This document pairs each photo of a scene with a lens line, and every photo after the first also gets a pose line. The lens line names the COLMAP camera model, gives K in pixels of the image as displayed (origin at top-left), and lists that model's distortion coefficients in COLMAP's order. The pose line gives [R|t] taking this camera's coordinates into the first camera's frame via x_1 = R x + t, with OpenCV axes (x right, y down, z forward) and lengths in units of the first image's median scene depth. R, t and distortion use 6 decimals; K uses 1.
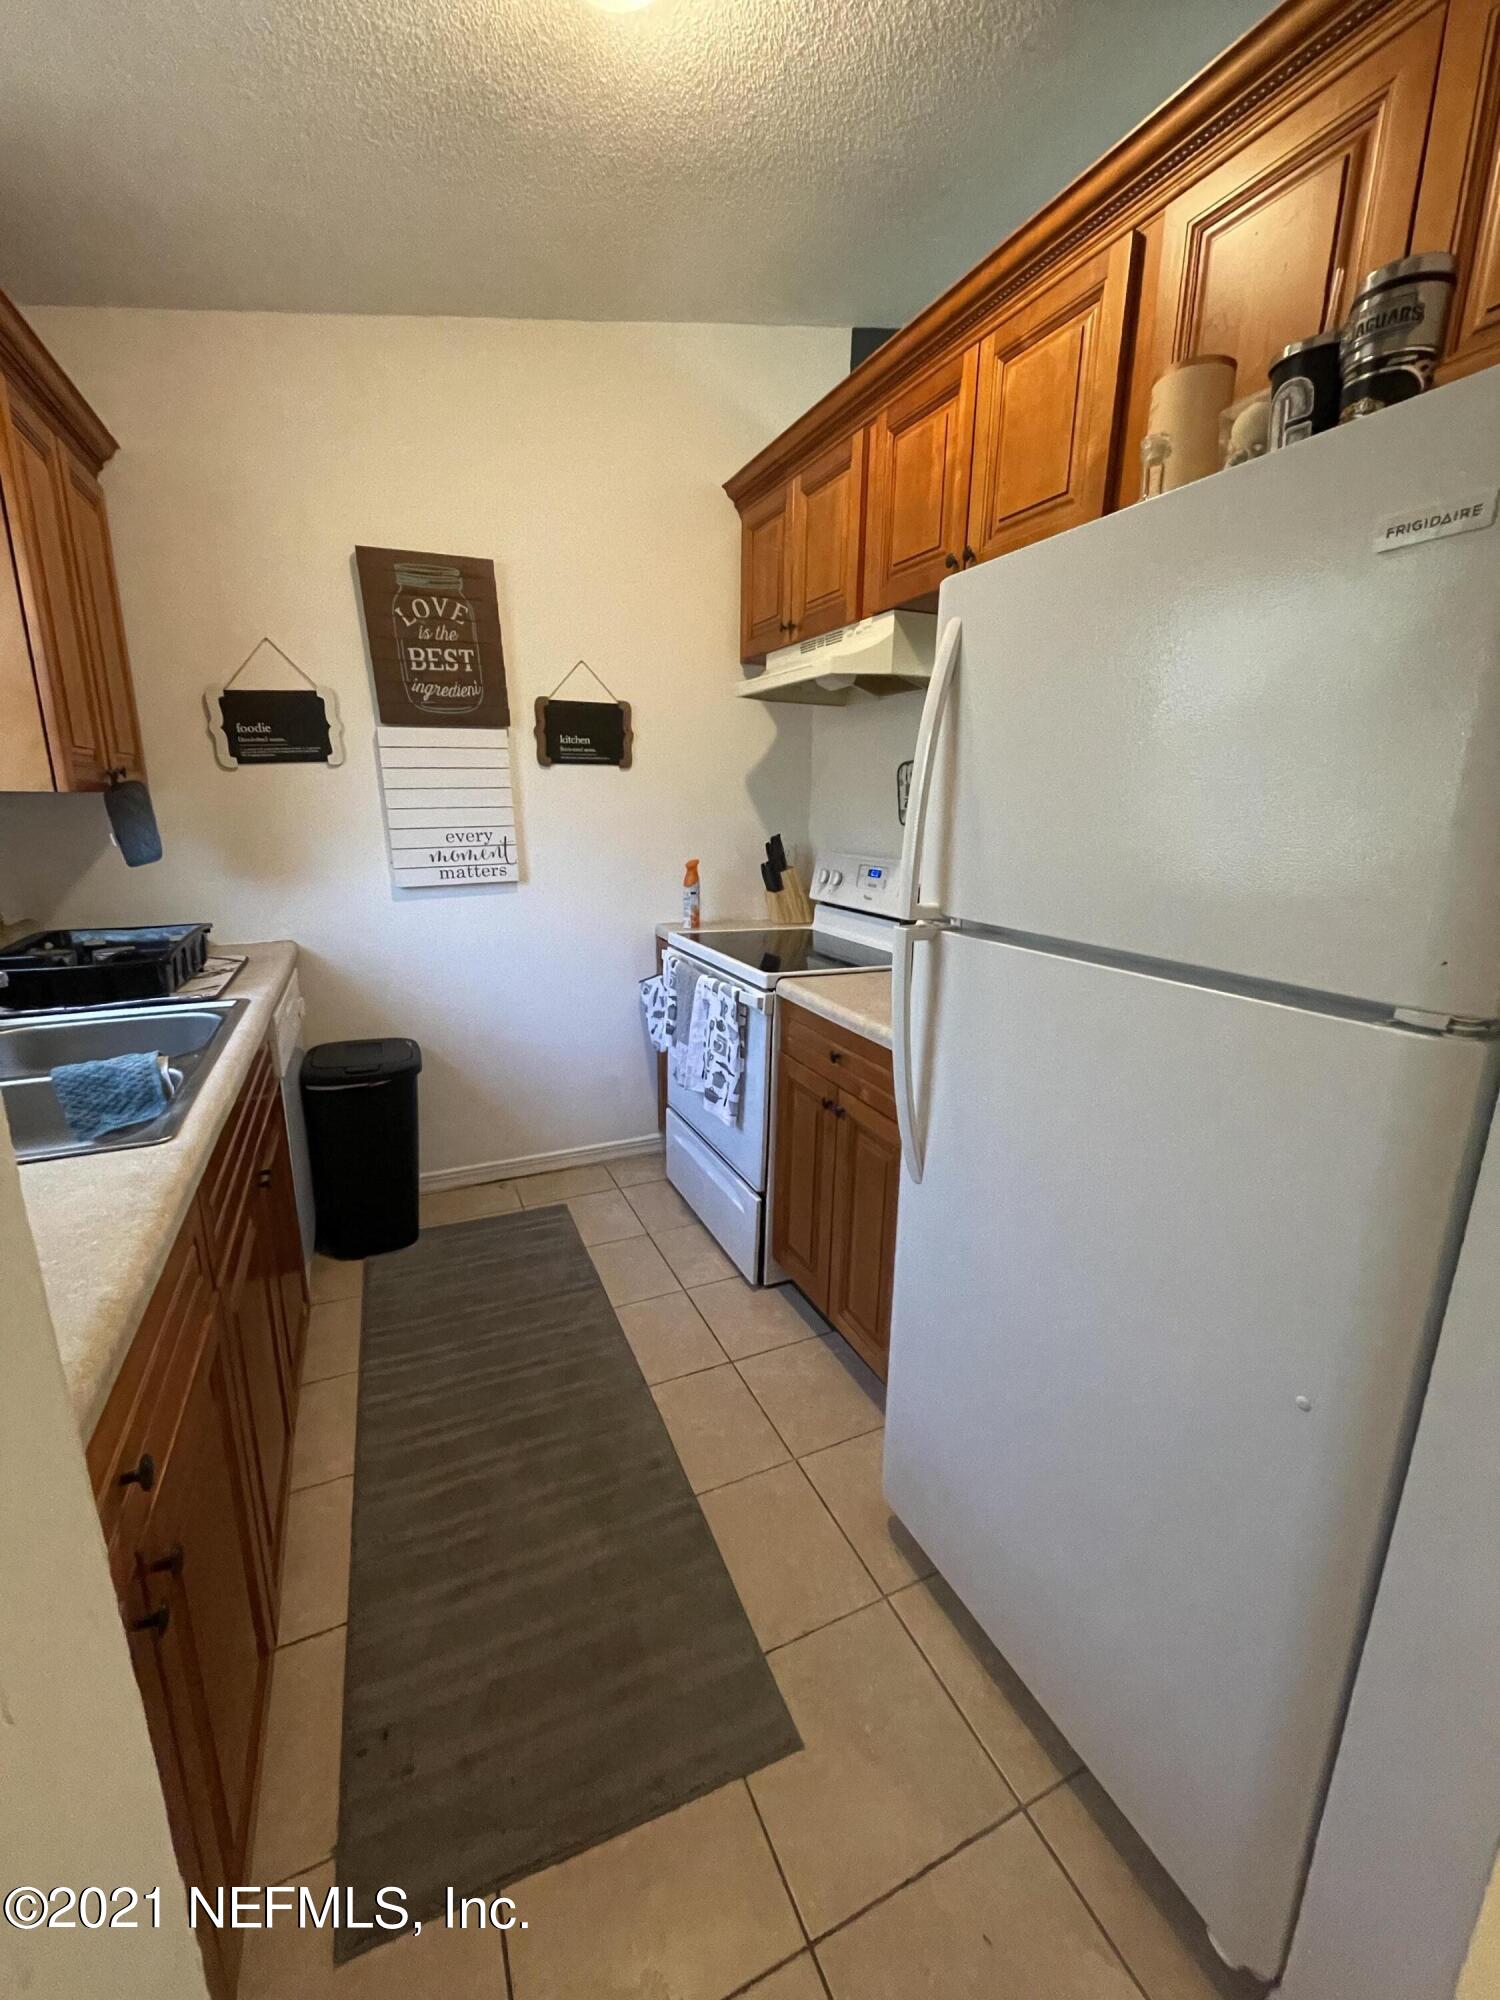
lens RADIAL K [[806.1, 0, 742.8], [0, 806.1, 998.7], [0, 0, 1]] dist [-0.000319, -0.000308]
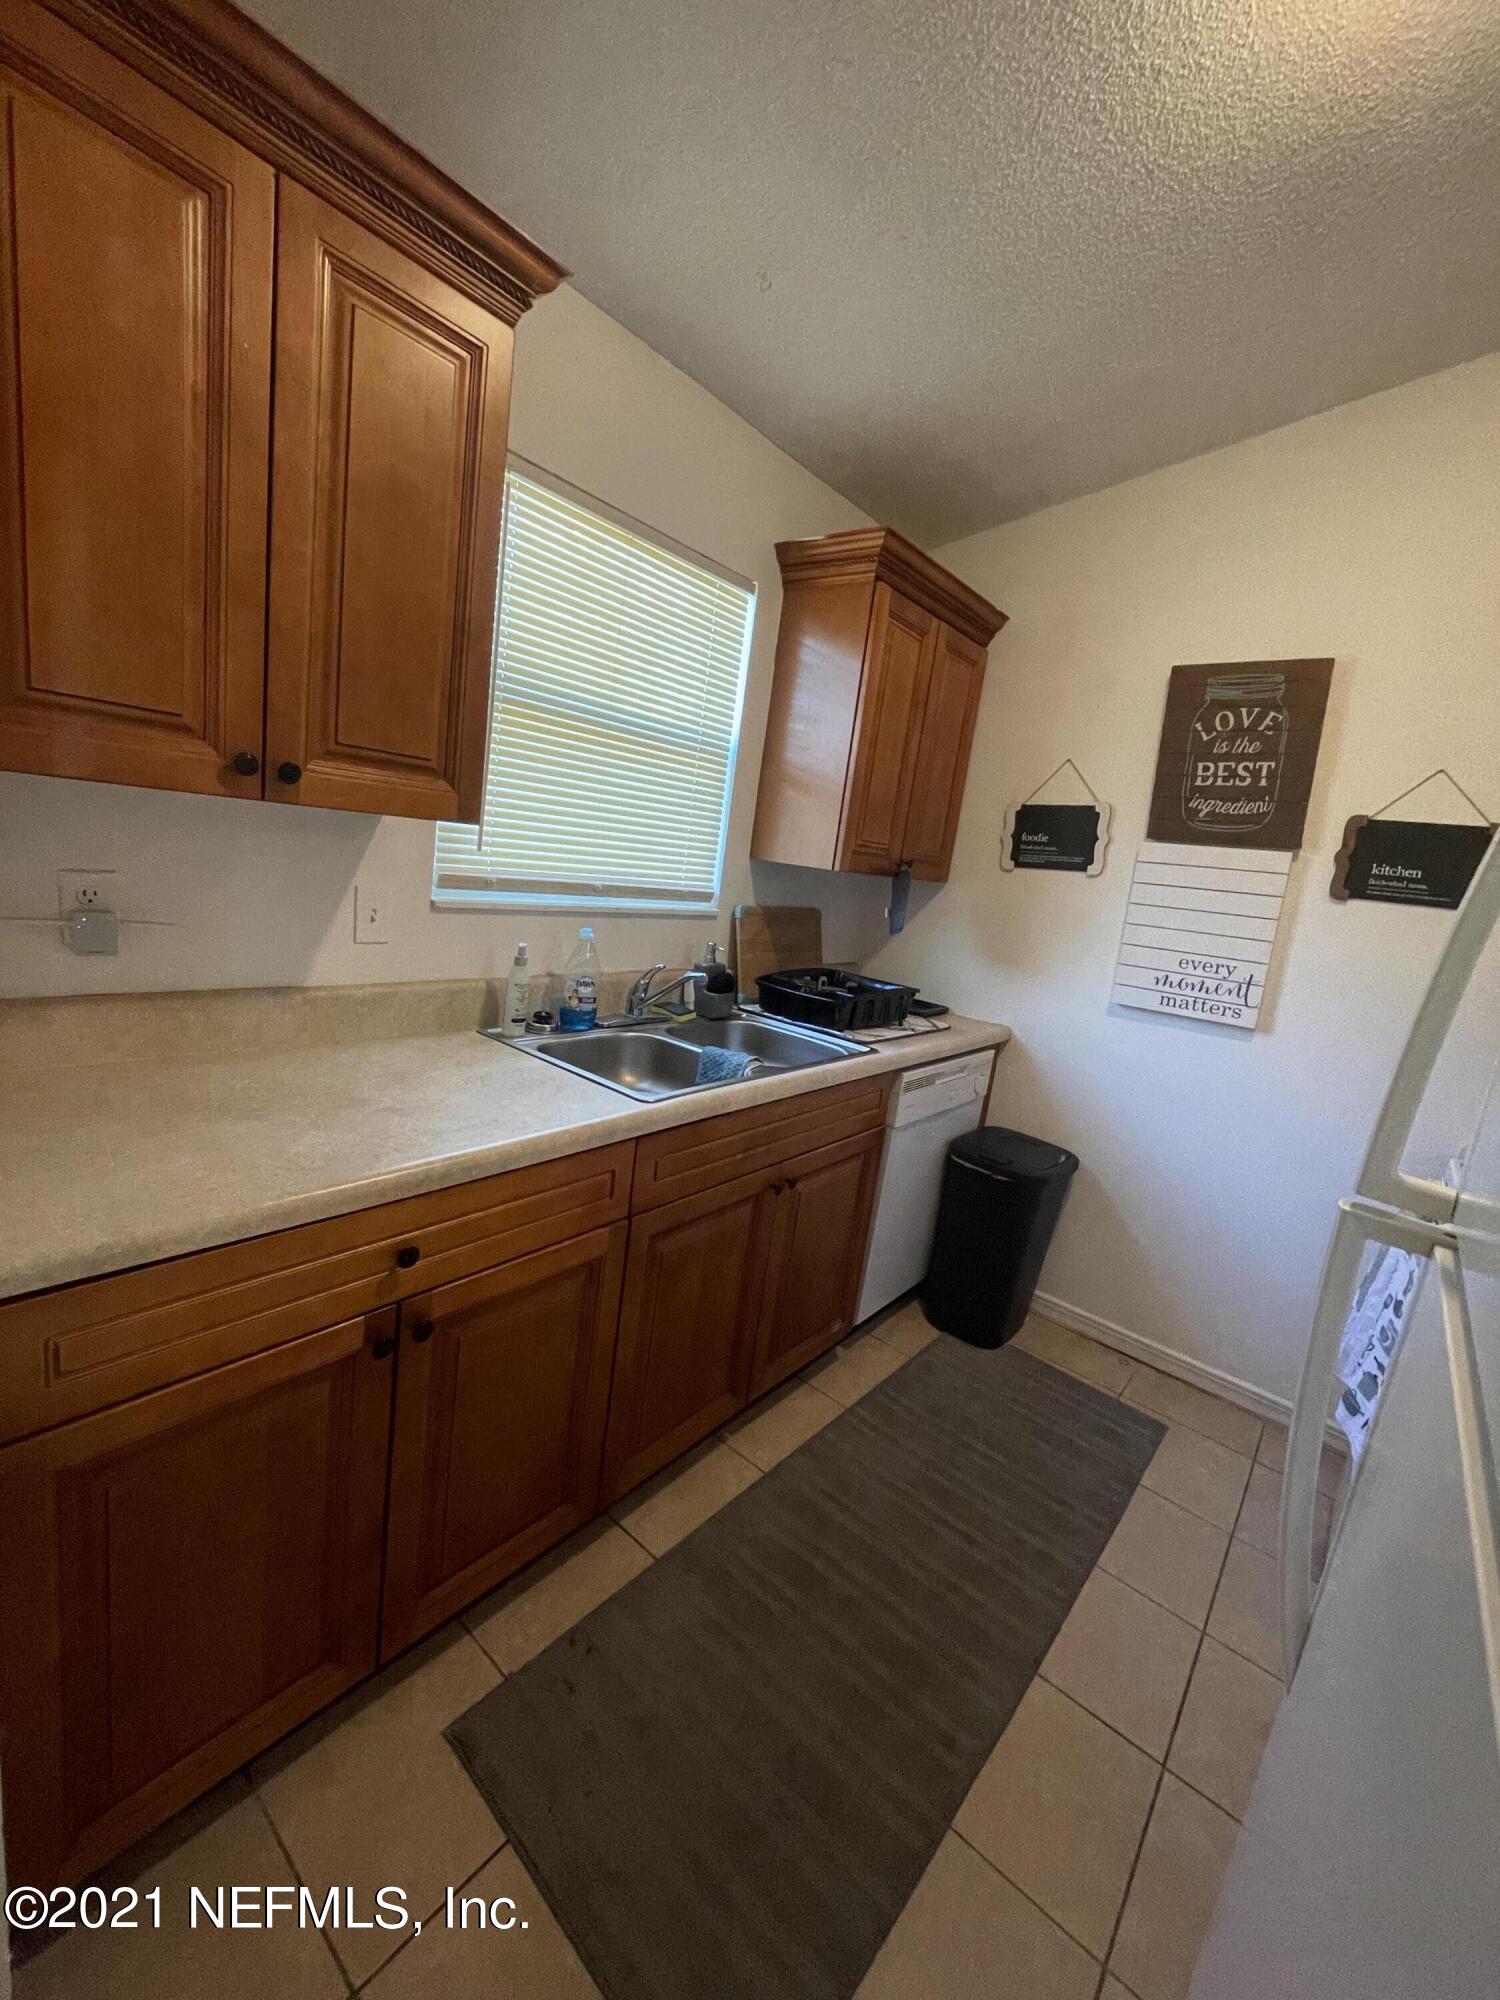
lens RADIAL K [[806.1, 0, 749.4], [0, 806.1, 997.5], [0, 0, 1]] dist [-0.000319, -0.000308]
pose [[0.438623, 0.210711, -0.873619, 0.229489], [-0.336625, 0.939871, 0.057680, -0.055776], [0.833243, 0.268783, 0.483179, 0.181966]]
